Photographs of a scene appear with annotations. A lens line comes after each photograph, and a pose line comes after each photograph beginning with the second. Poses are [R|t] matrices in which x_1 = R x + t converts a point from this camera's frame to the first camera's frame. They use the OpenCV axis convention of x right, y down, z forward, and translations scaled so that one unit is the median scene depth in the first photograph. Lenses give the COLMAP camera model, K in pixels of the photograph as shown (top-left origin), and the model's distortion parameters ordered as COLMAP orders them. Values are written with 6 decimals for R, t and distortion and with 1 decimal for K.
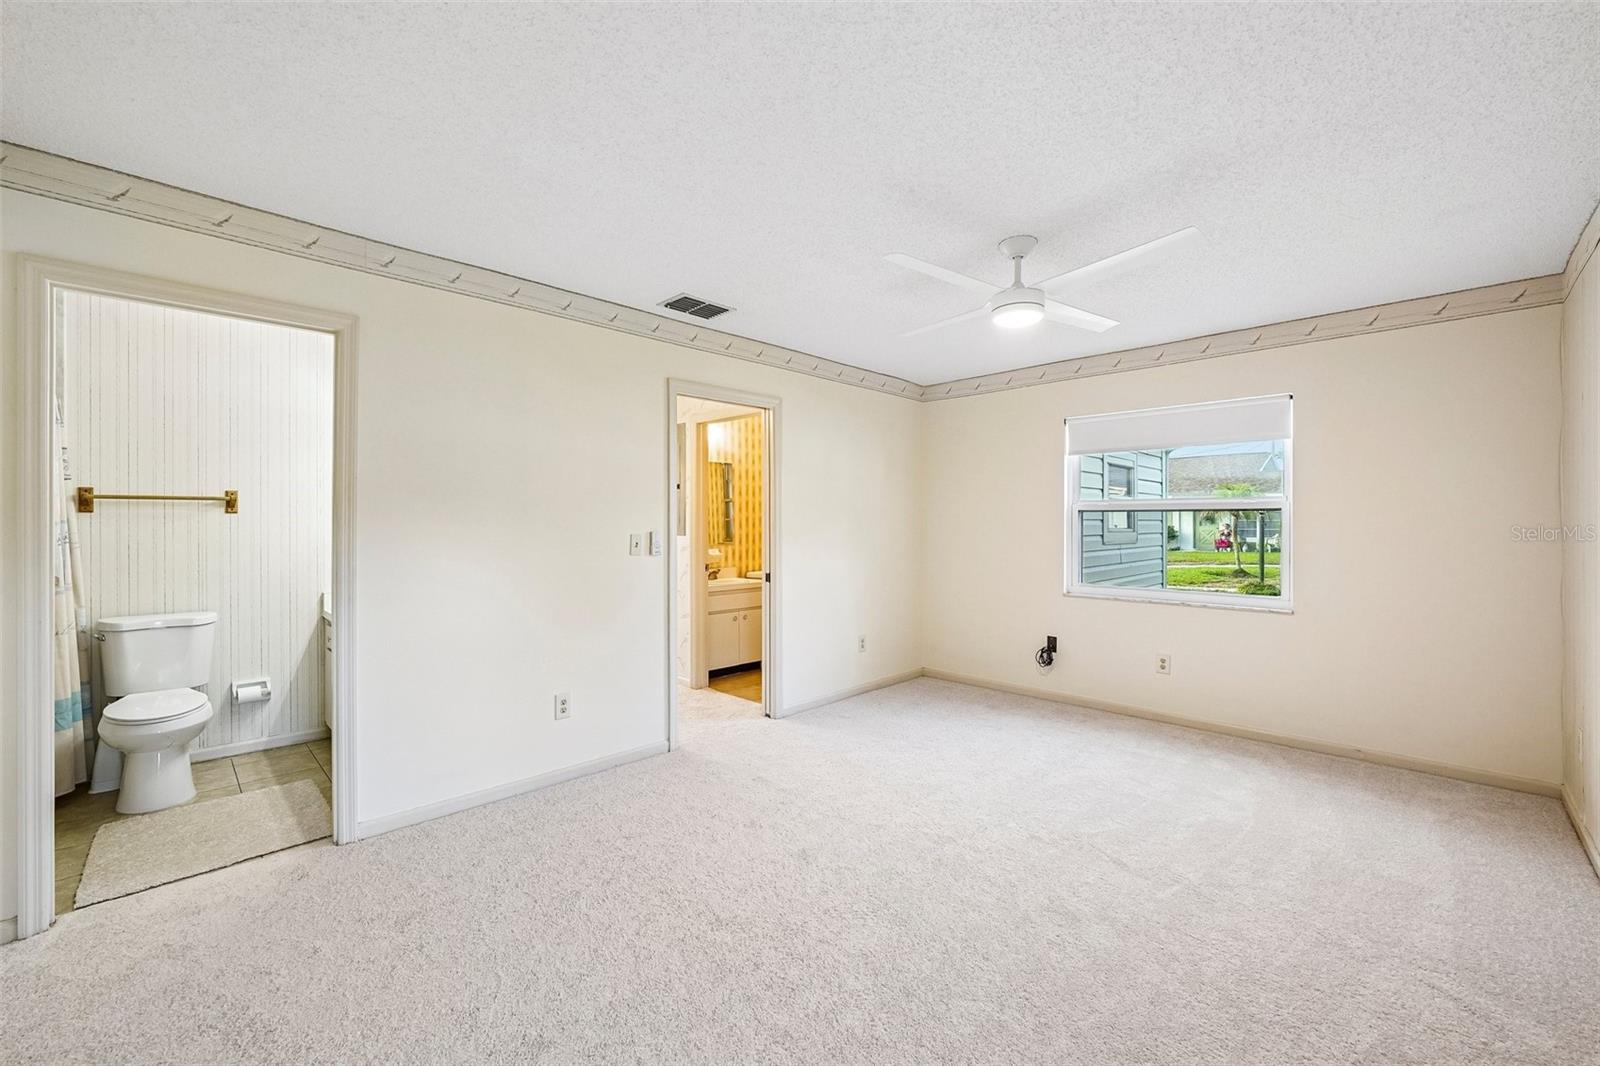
lens RADIAL K [[635.6, 0, 791.6], [0, 635.6, 522.3], [0, 0, 1]] dist [-0.010808, 0.003336]
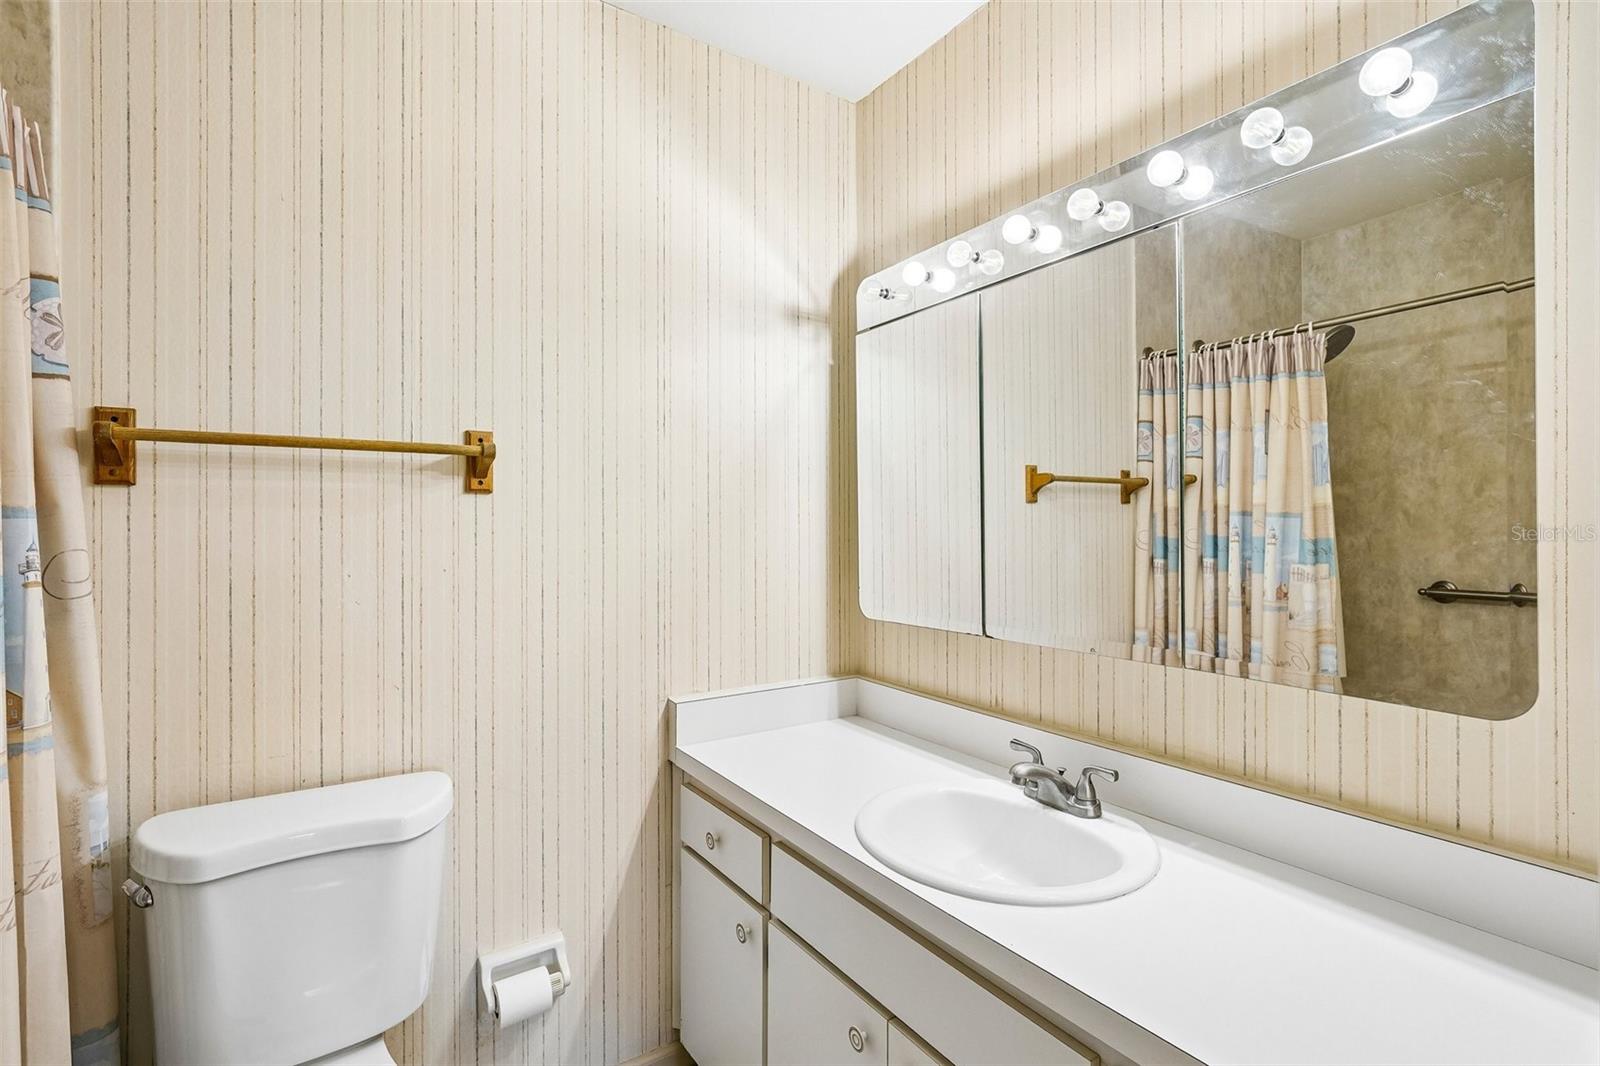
lens RADIAL K [[730.8, 0, 791.4], [0, 730.8, 526.2], [0, 0, 1]] dist [-0.002707, 0.002274]
pose [[0.976719, -0.000240, -0.214524, -0.623816], [0.000409, 1.000000, 0.000747, 0.004876], [0.214524, -0.000818, 0.976718, 0.631167]]
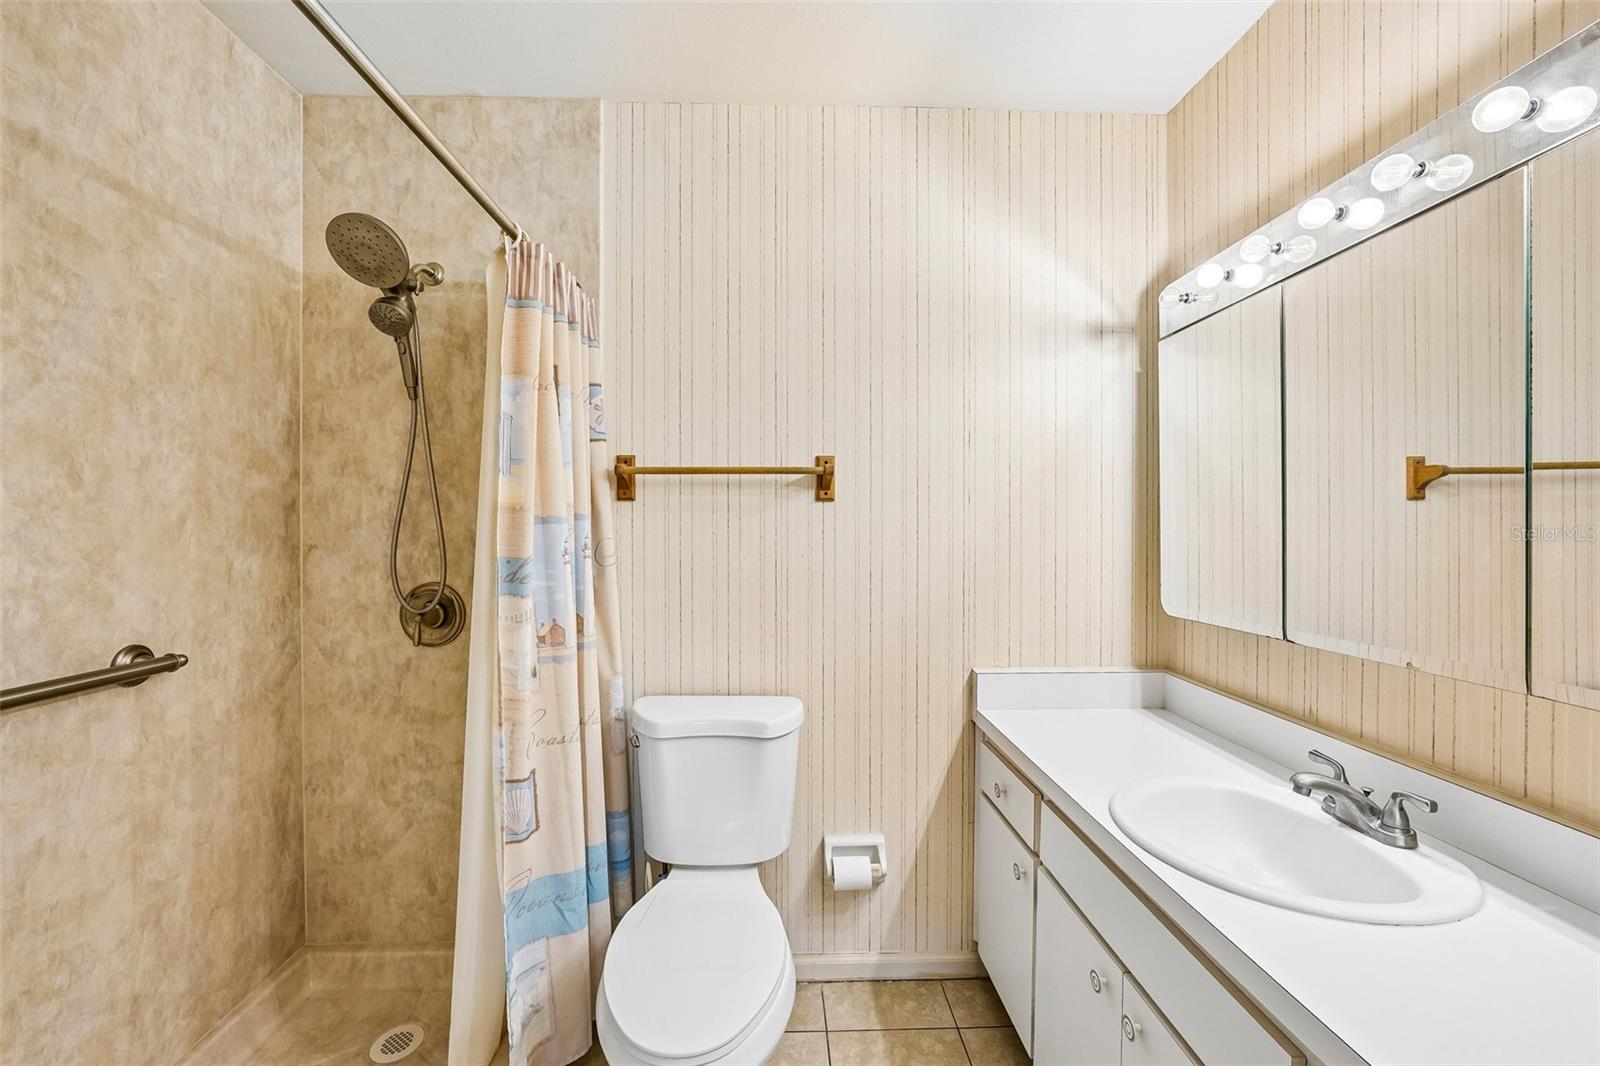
lens RADIAL K [[635.6, 0, 790.8], [0, 635.6, 534.4], [0, 0, 1]] dist [-0.010808, 0.003336]
pose [[0.719794, 0.011587, -0.694091, -0.560204], [-0.001622, 0.999886, 0.015009, 0.004821], [0.694186, -0.009678, 0.719731, 0.622718]]
